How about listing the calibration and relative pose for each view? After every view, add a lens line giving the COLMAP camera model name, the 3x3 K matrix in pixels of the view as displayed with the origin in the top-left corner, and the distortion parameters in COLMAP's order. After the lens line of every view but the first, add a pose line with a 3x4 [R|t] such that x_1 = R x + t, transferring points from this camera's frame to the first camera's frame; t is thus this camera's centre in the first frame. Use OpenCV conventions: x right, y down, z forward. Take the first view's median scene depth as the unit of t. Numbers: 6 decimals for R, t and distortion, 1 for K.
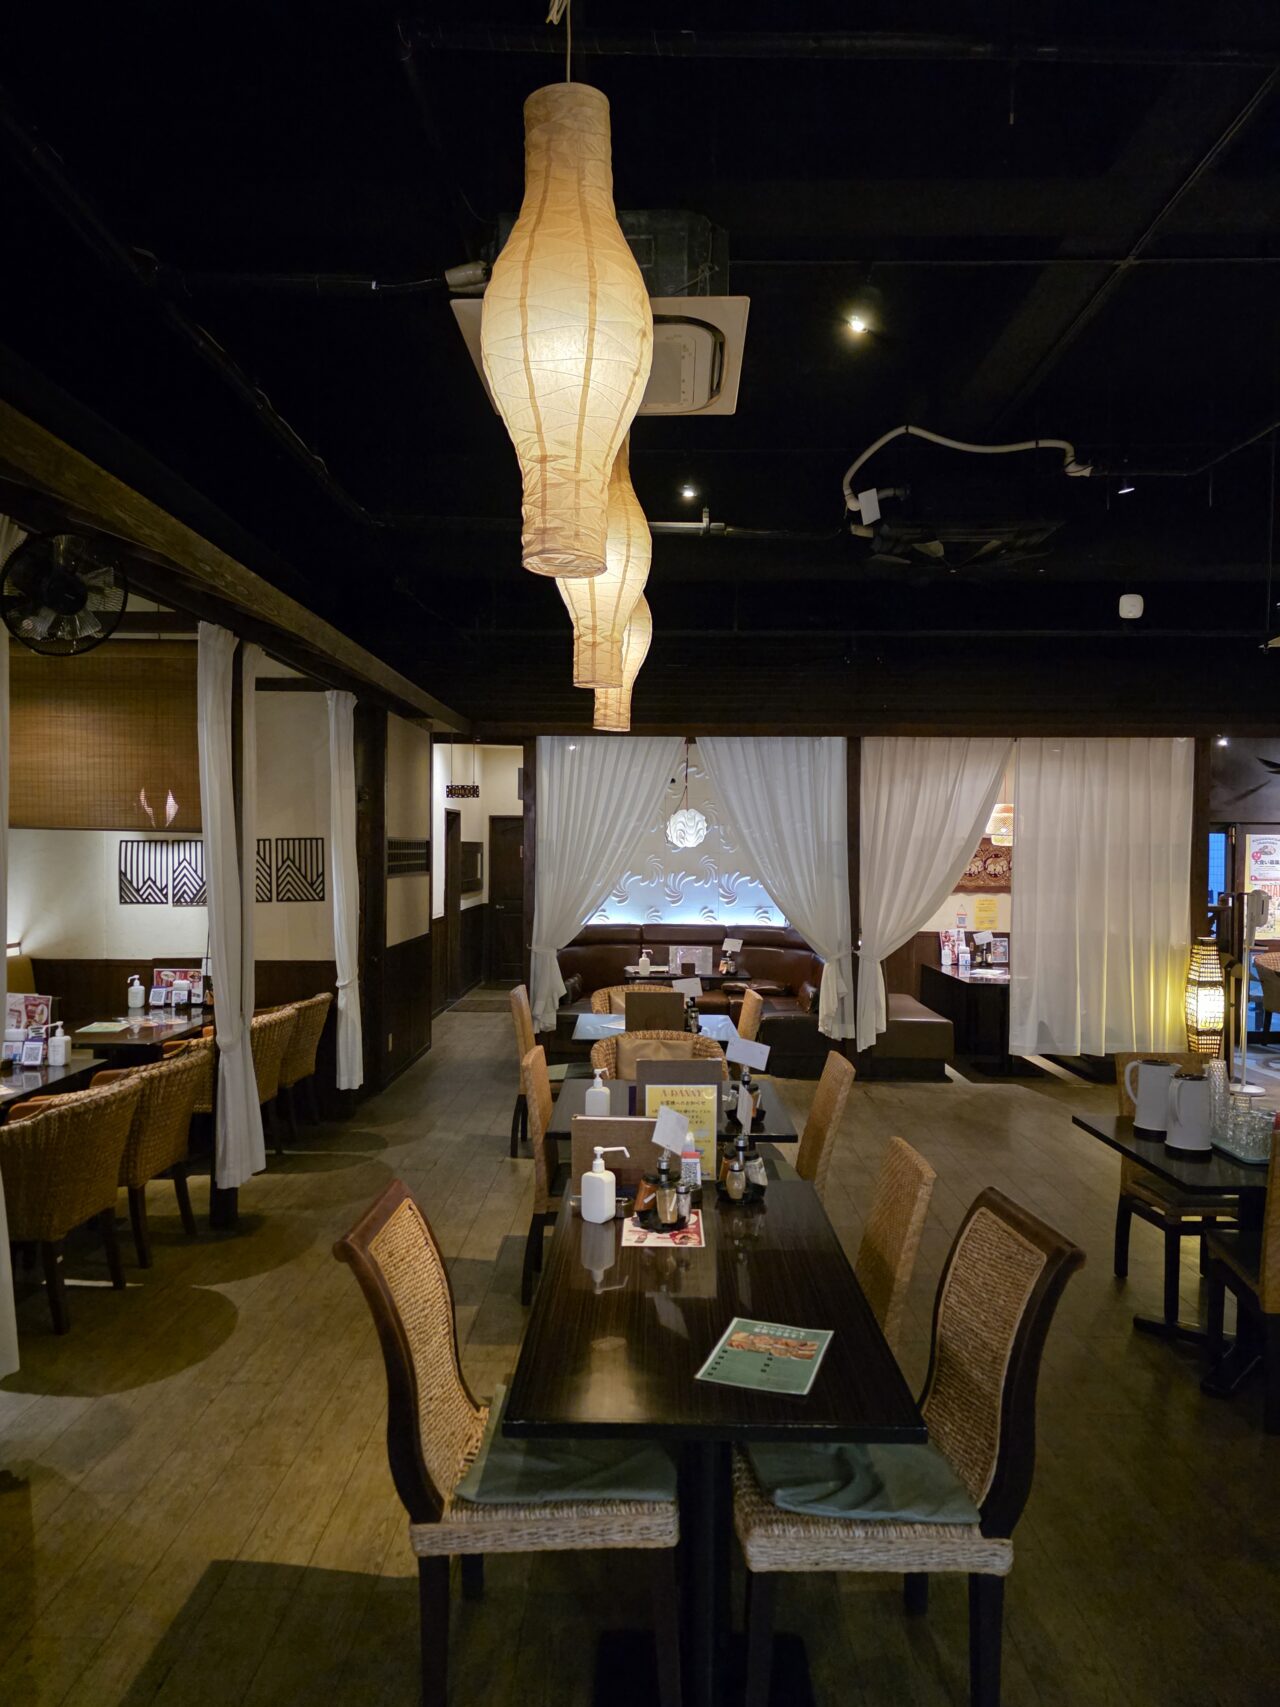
lens RADIAL K [[1153.5, 0, 643.9], [0, 1153.5, 853.7], [0, 0, 1]] dist [0.004856, -0.010892]
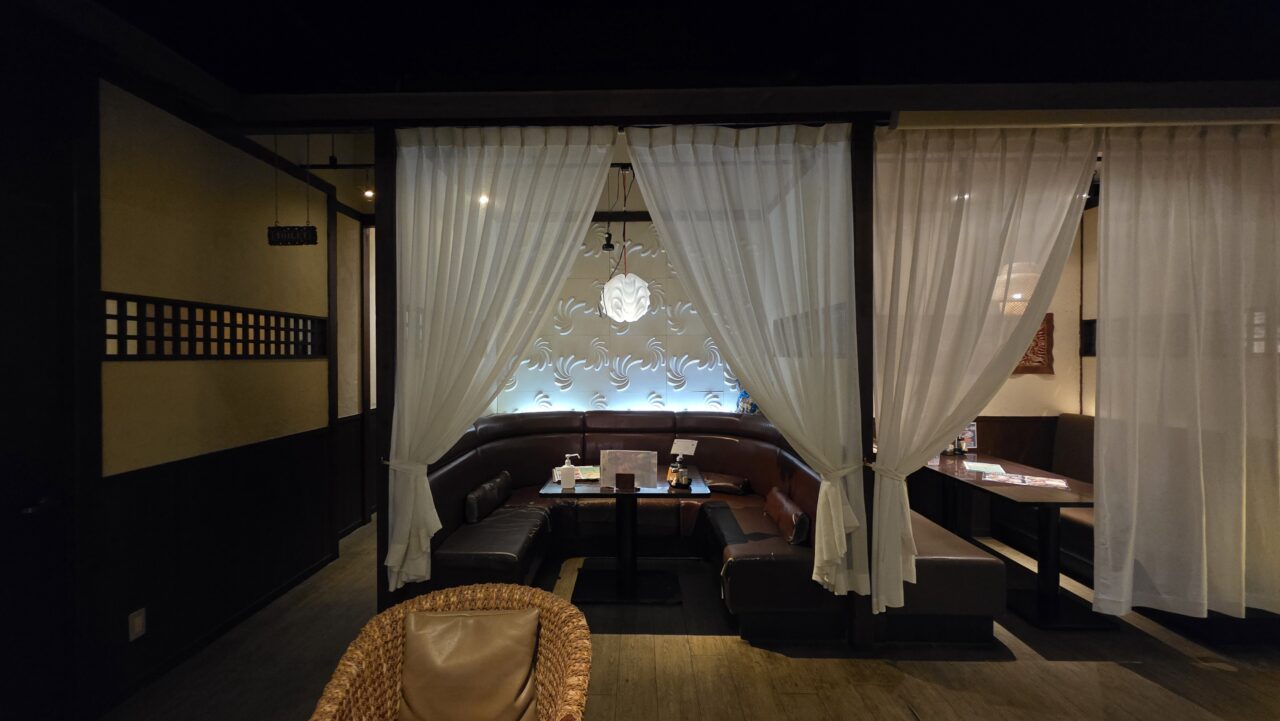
lens RADIAL K [[502.6, 0, 635.1], [0, 502.6, 358.5], [0, 0, 1]] dist [0.000372, 0.000012]
pose [[0.999936, -0.010661, -0.003798, 0.048432], [0.010670, 0.999940, 0.002372, 0.020968], [0.003772, -0.002412, 0.999990, 0.699791]]
